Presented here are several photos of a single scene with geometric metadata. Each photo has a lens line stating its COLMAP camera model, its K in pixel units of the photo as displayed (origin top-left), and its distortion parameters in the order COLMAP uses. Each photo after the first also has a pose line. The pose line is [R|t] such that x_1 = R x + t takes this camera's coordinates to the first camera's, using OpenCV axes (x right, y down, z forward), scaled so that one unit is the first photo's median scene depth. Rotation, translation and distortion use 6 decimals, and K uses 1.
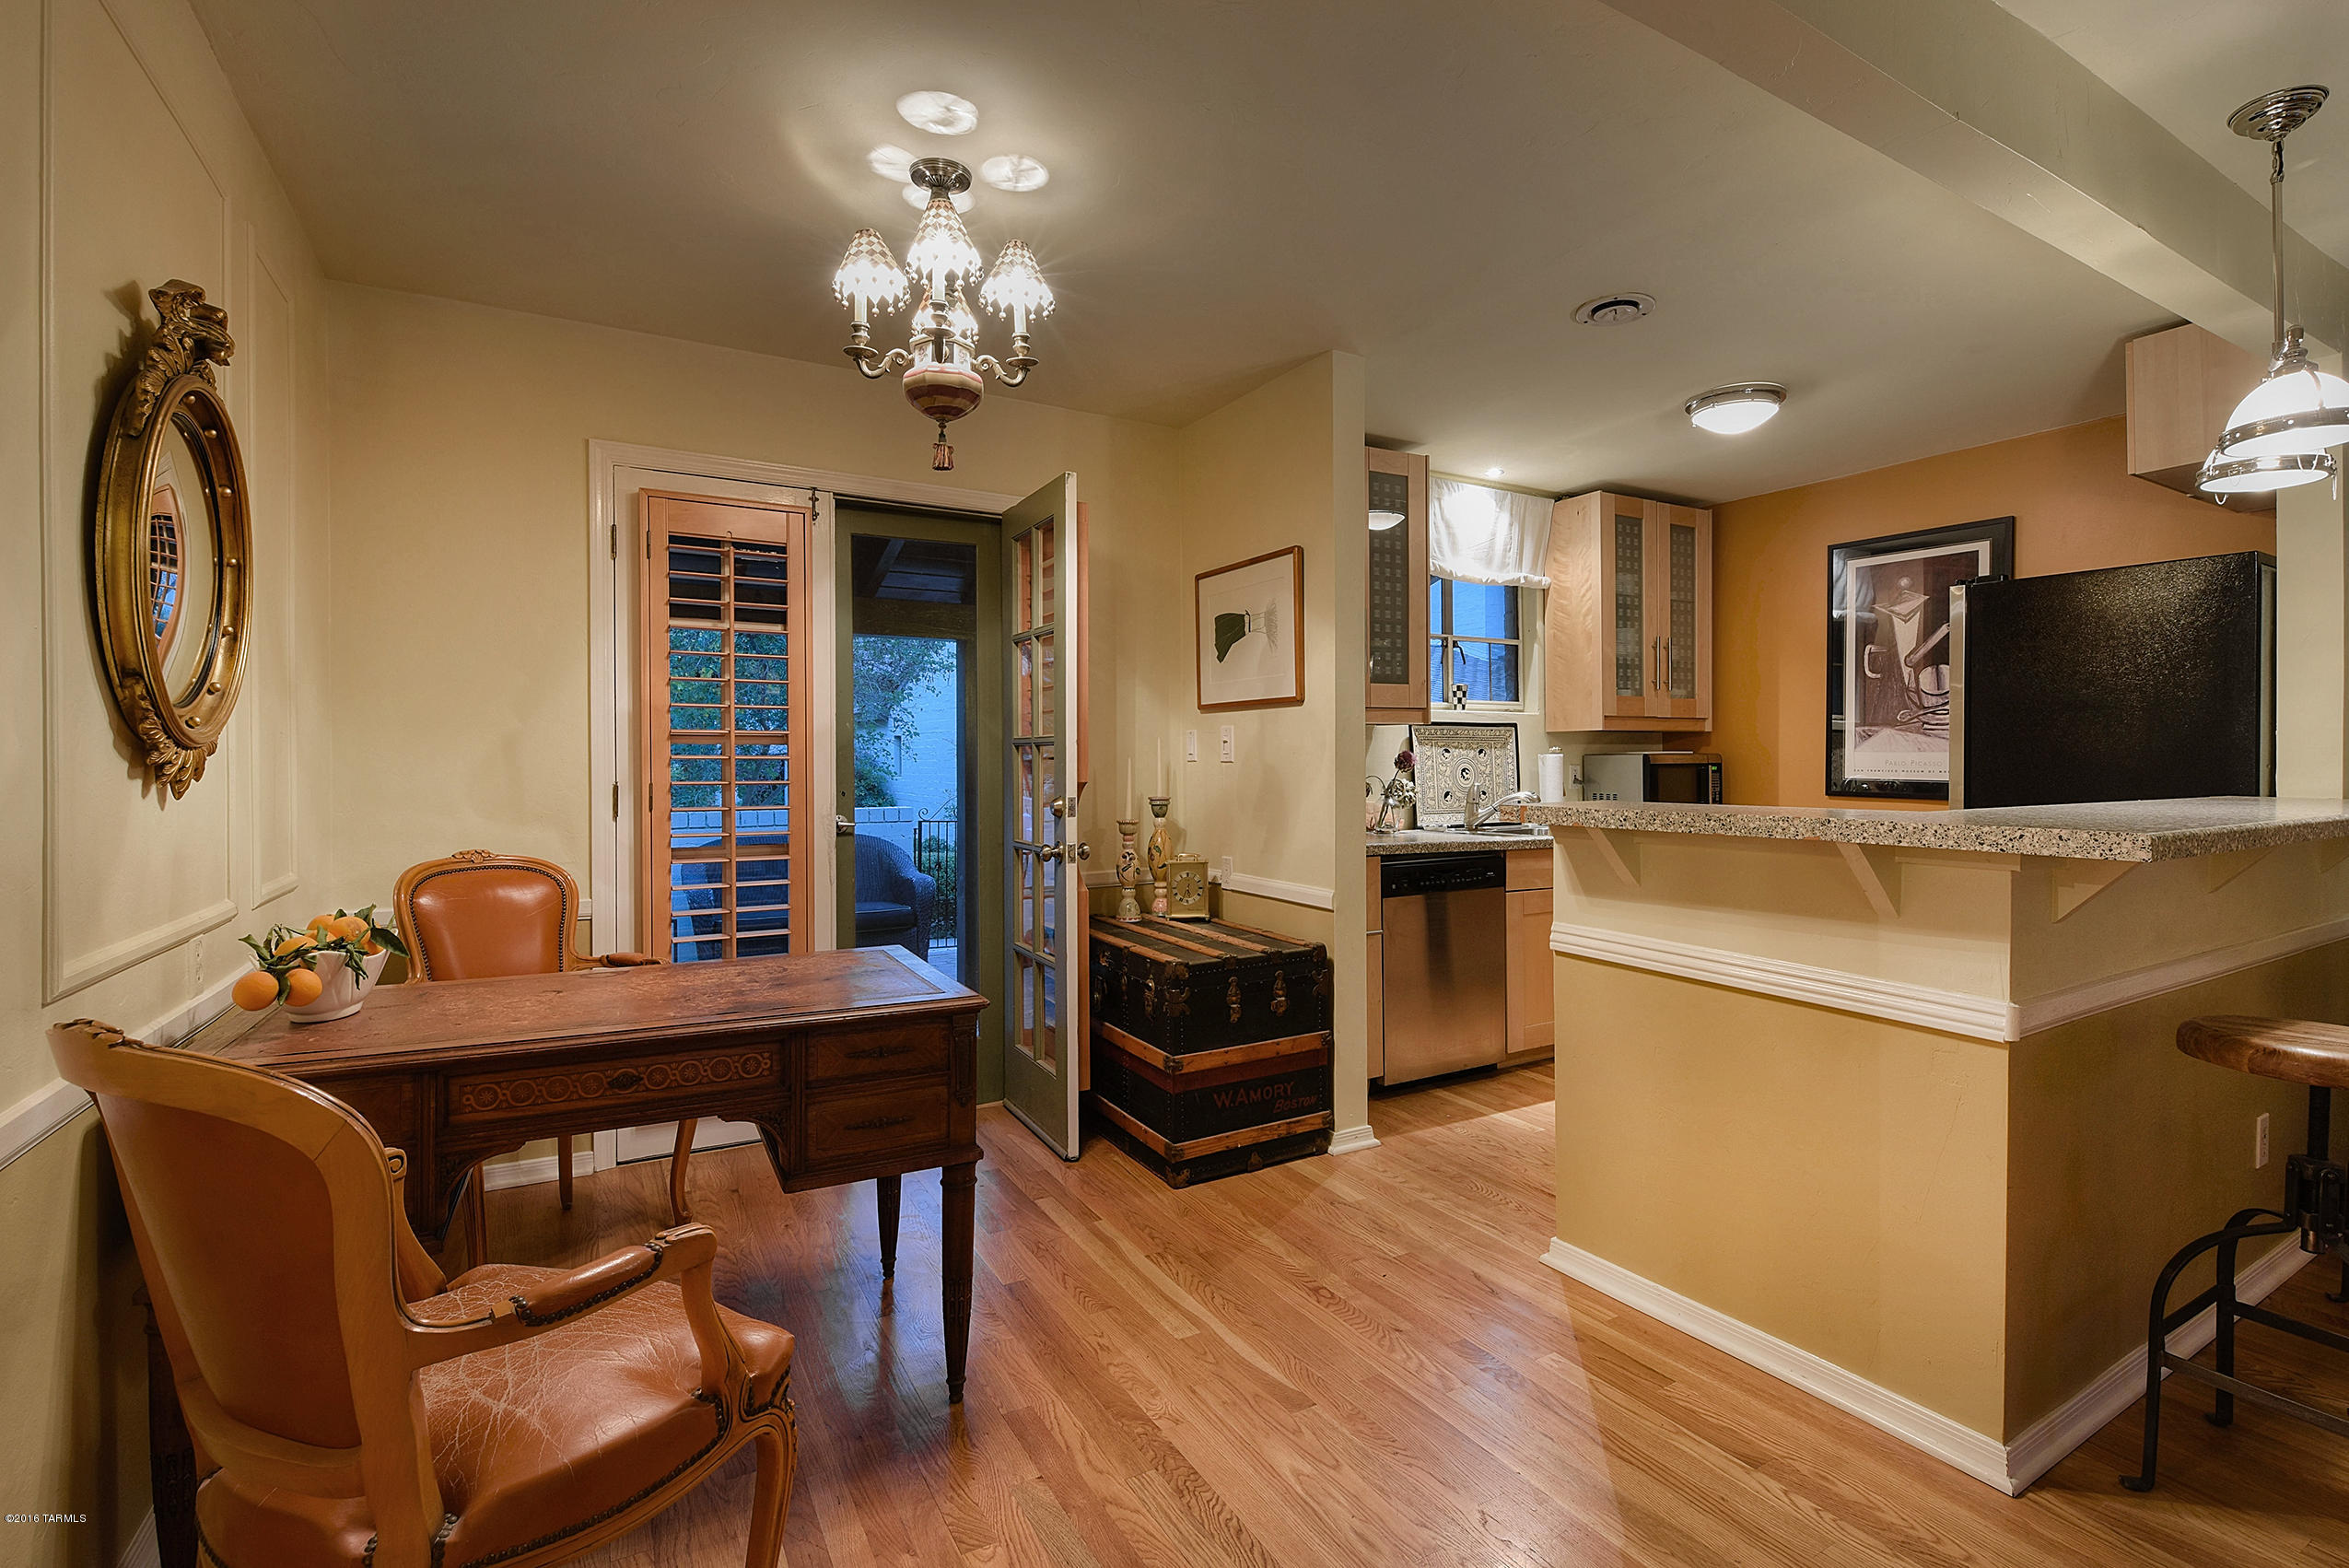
lens RADIAL K [[1030.9, 0, 1185.7], [0, 1030.9, 764.8], [0, 0, 1]] dist [-0.000145, -0.005185]
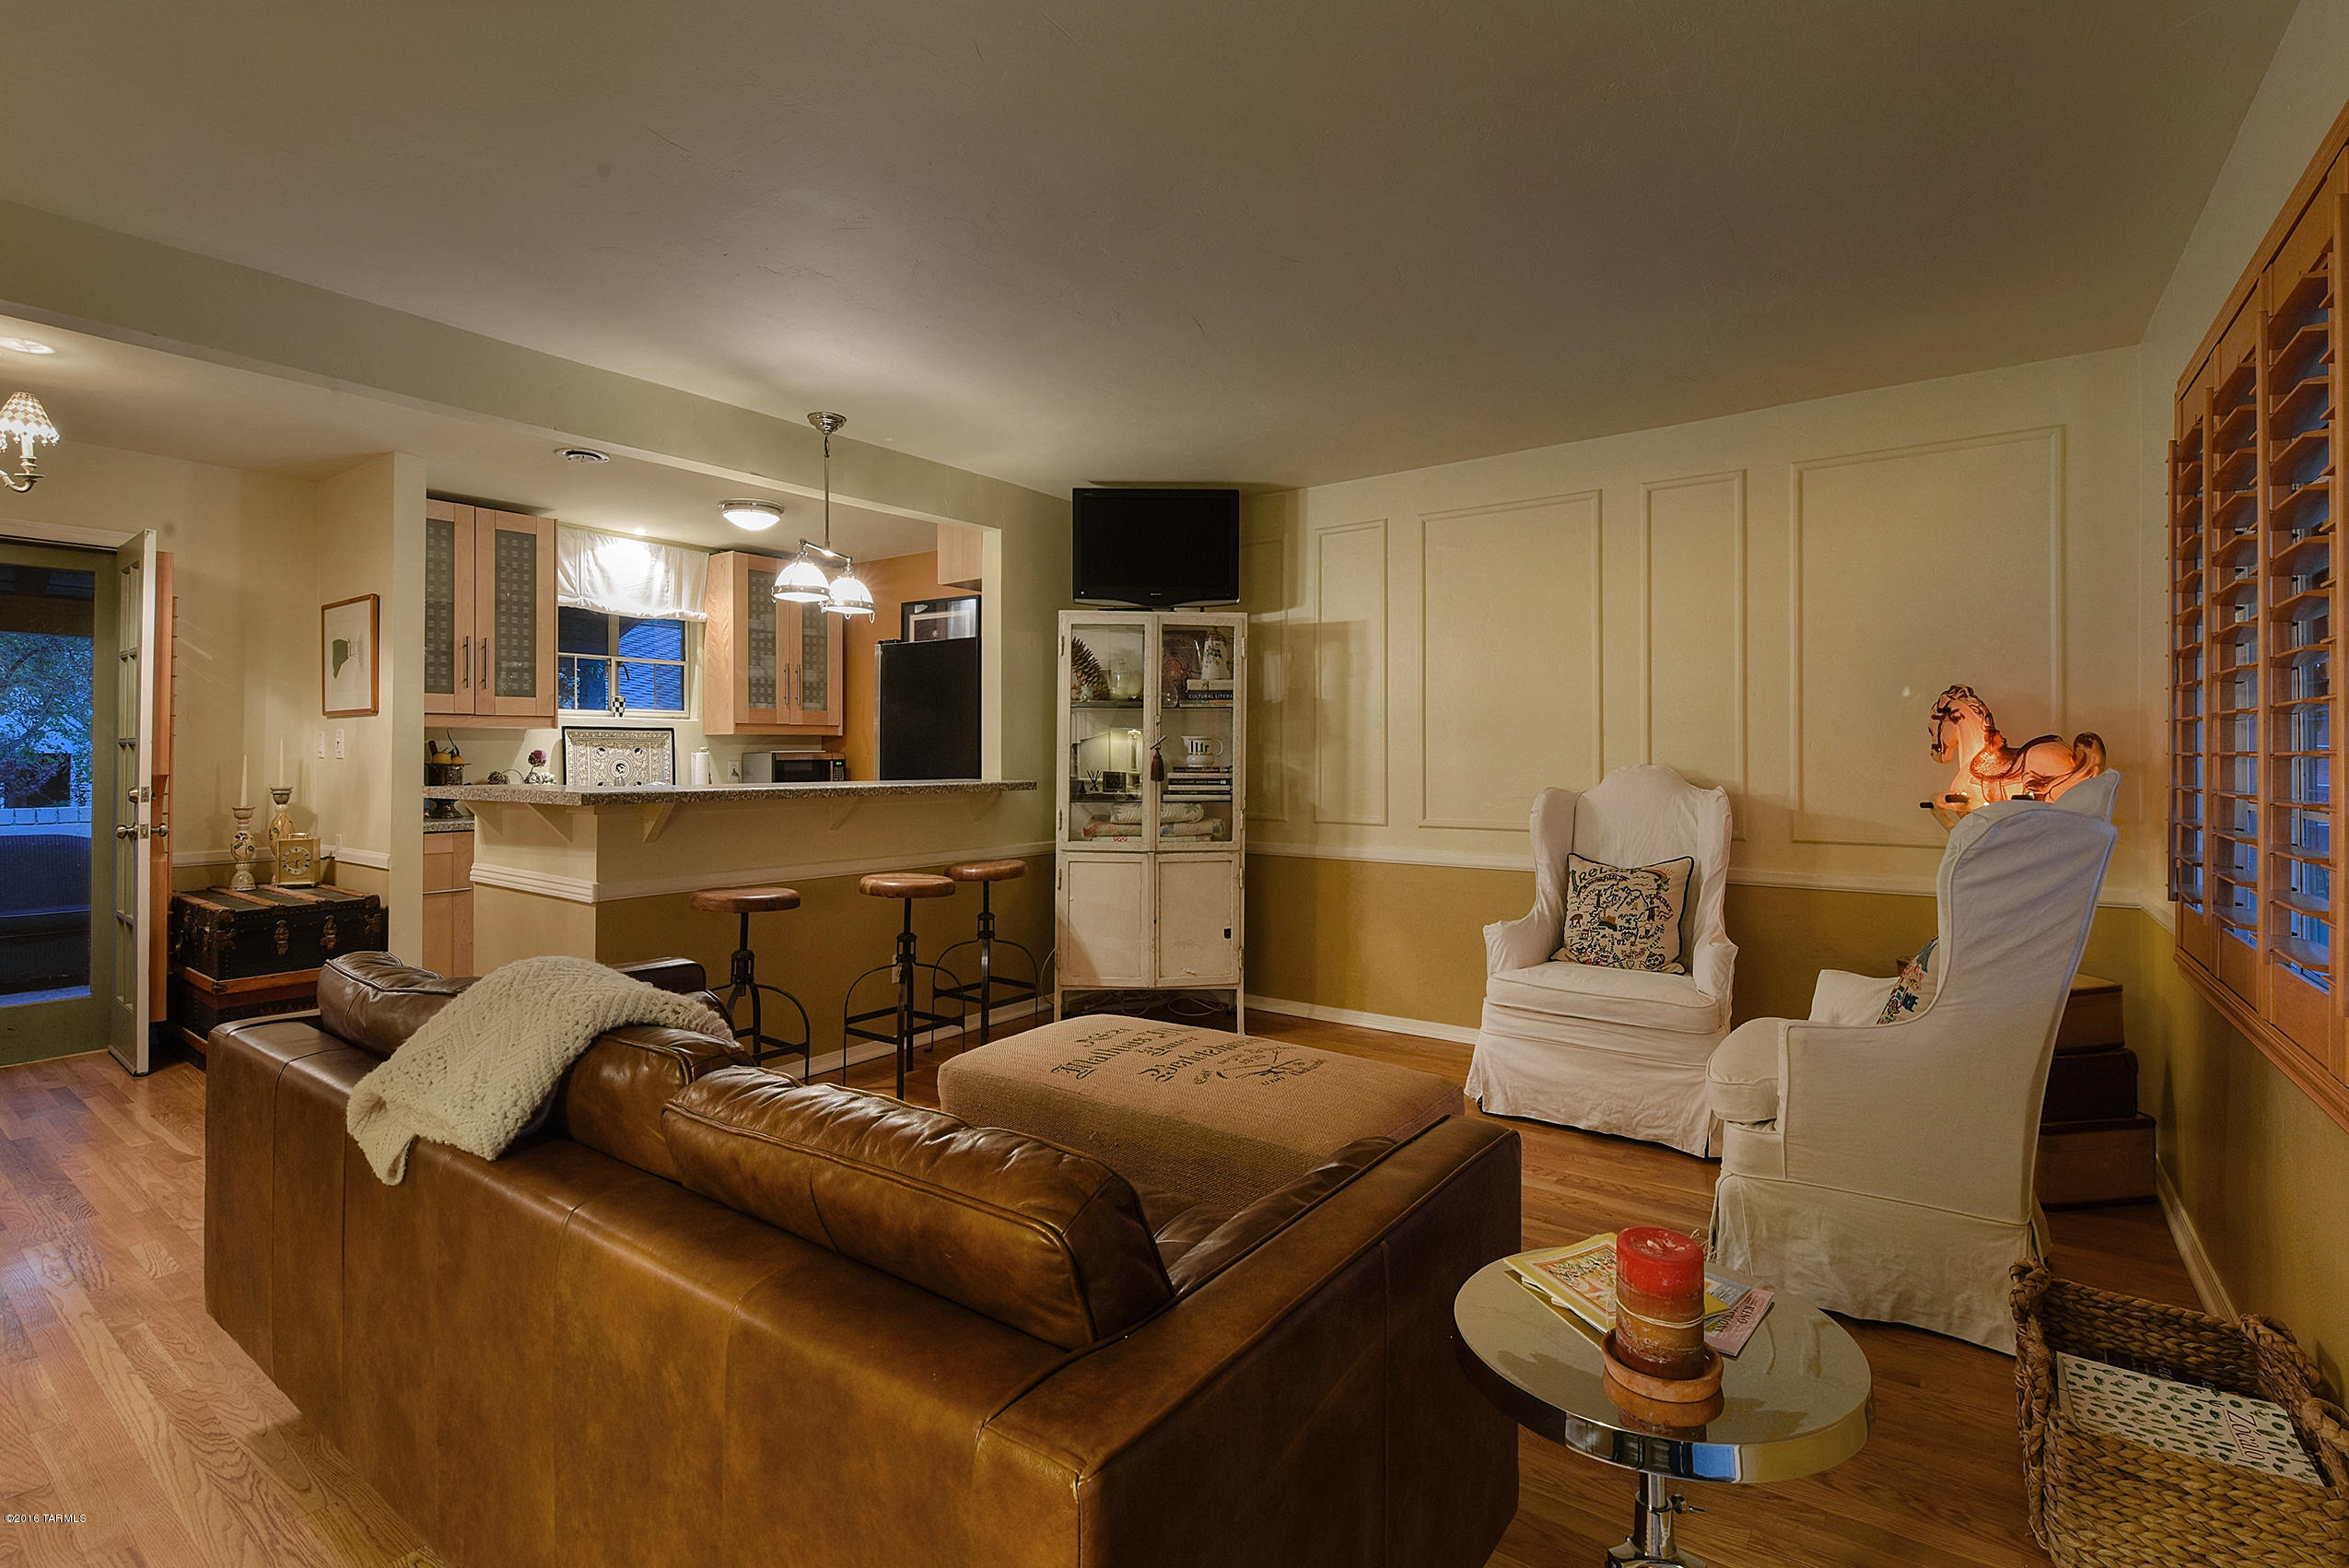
lens RADIAL K [[1169.2, 0, 1251.9], [0, 1169.2, 735.9], [0, 0, 1]] dist [0.003407, -0.012646]
pose [[0.923607, 0.006188, 0.383291, 0.573030], [0.002040, 0.999776, -0.021057, 0.001676], [-0.383336, 0.020230, 0.923387, -0.799807]]
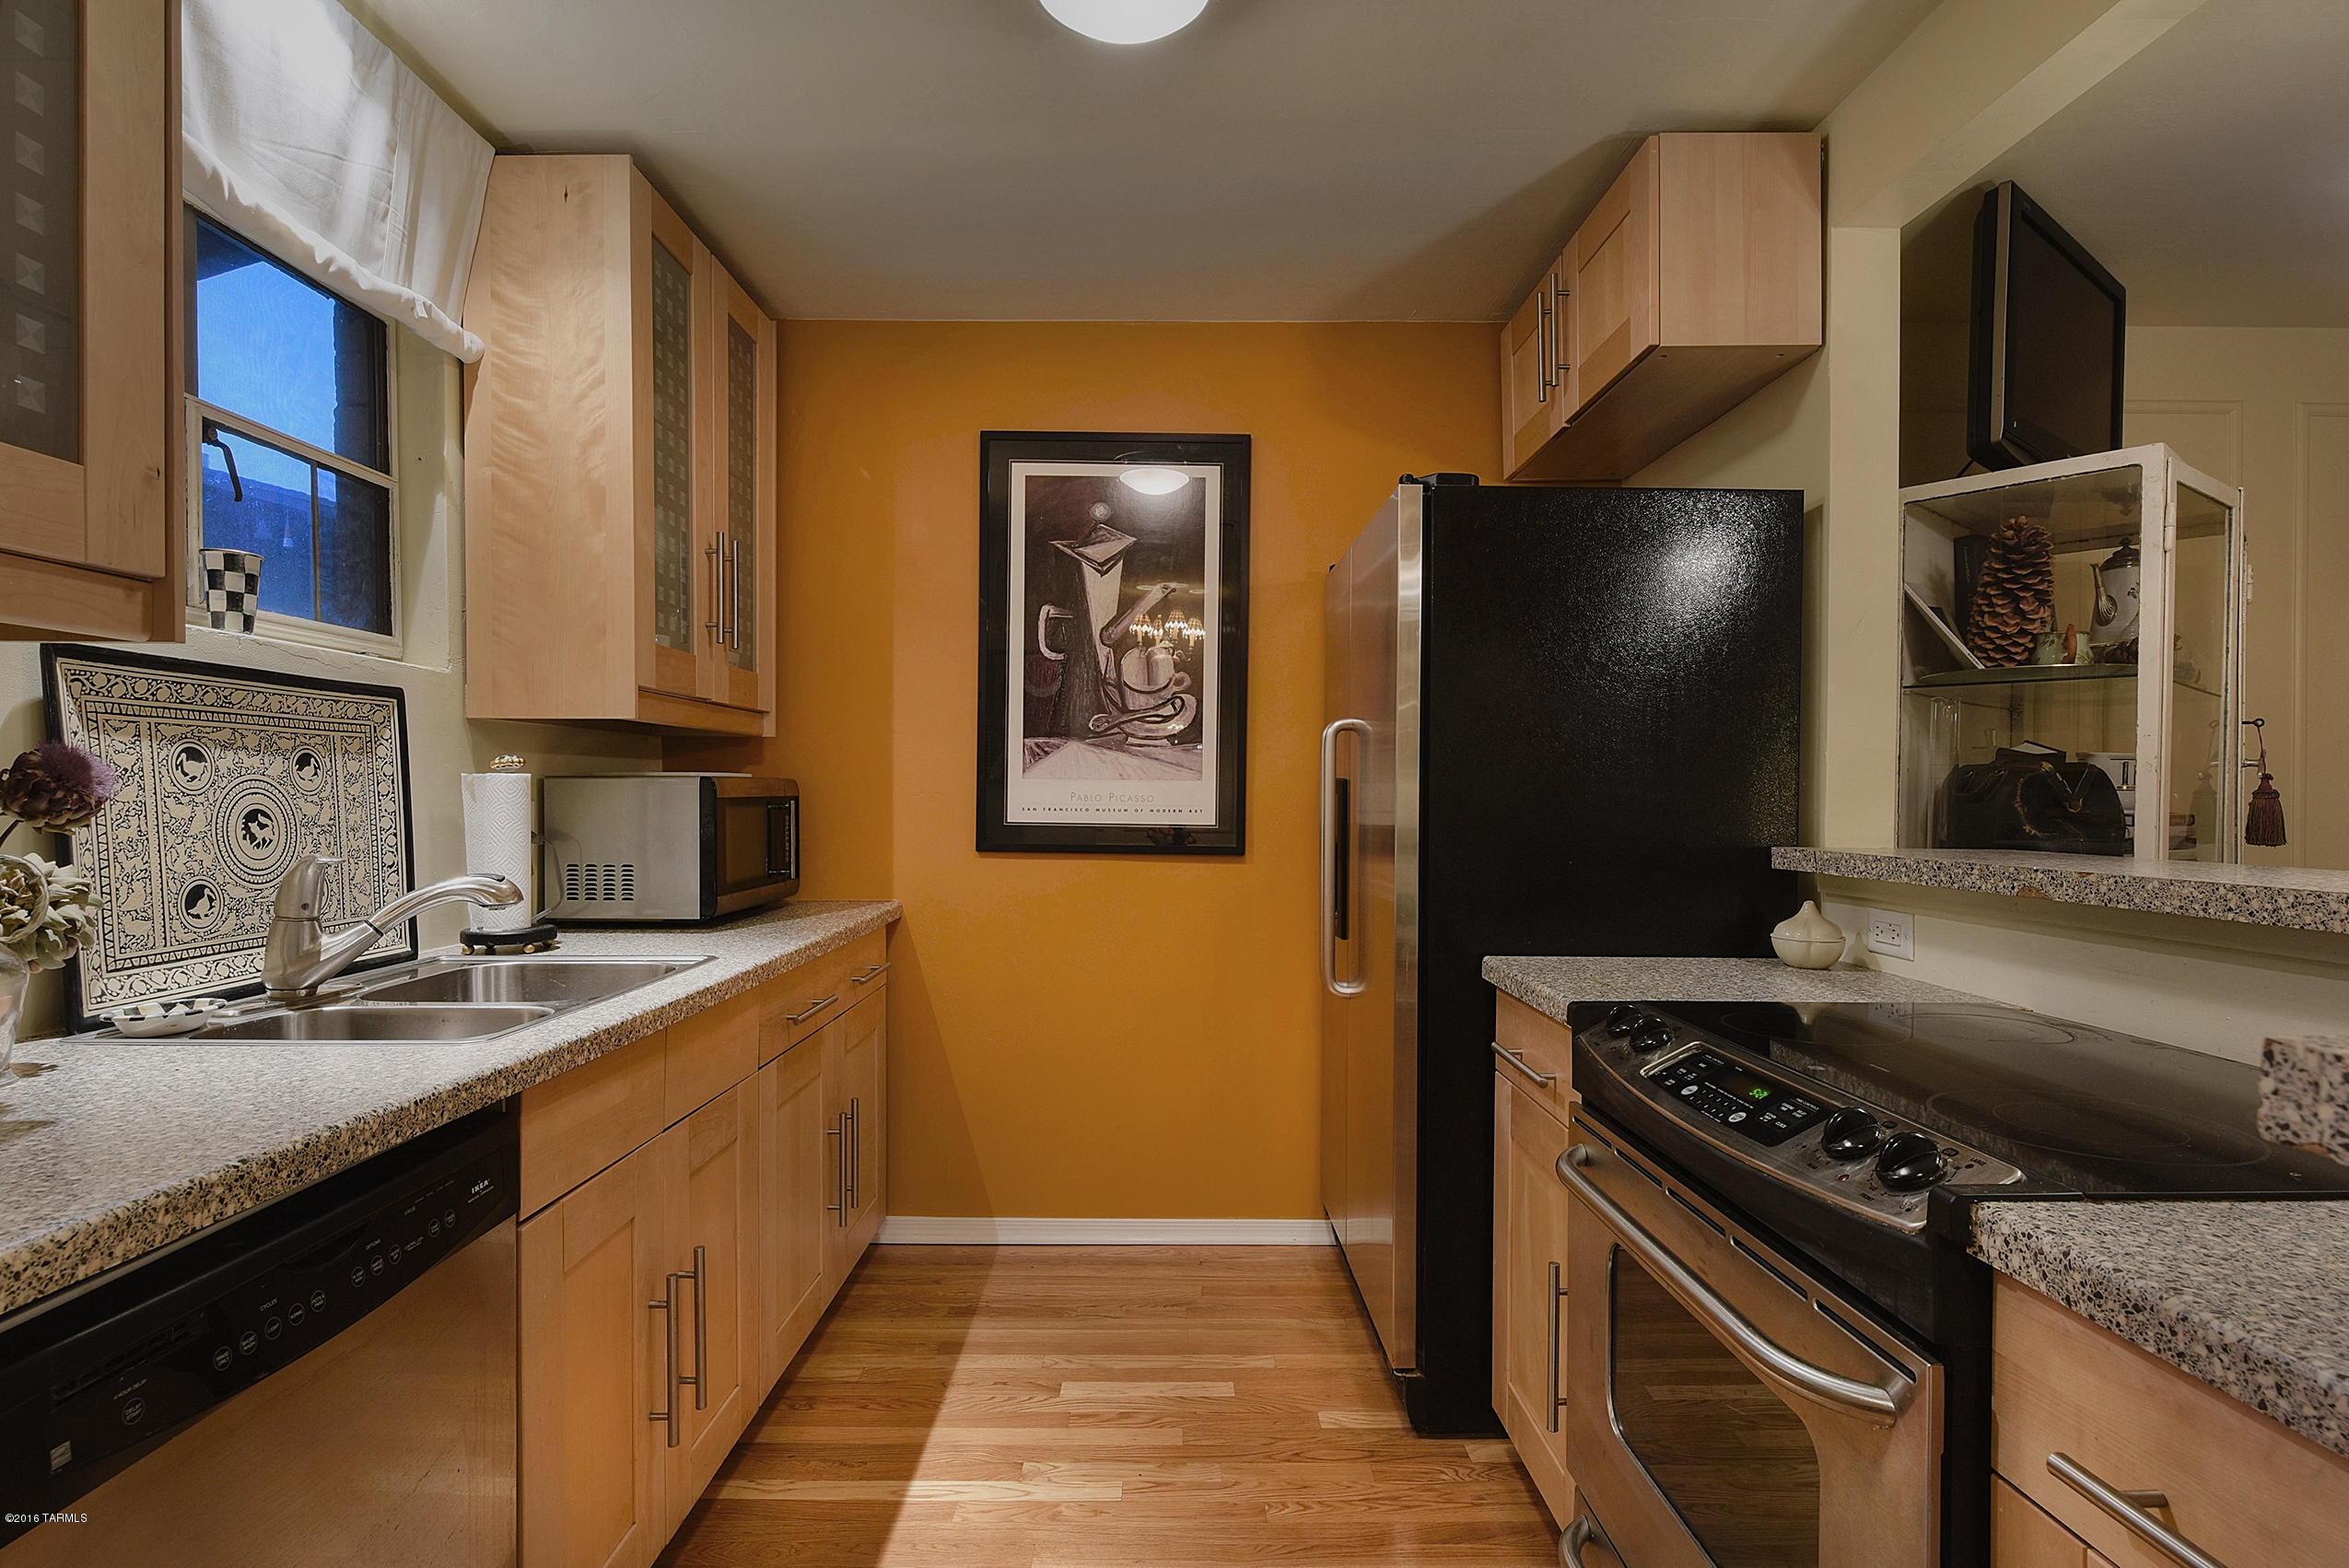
lens RADIAL K [[1132.3, 0, 1234.9], [0, 1132.3, 794.4], [0, 0, 1]] dist [0.000143, -0.010745]
pose [[0.389016, 0.001982, 0.921229, 0.083232], [-0.001765, 0.999997, -0.001406, -0.002483], [-0.921229, -0.001079, 0.389019, 0.756643]]
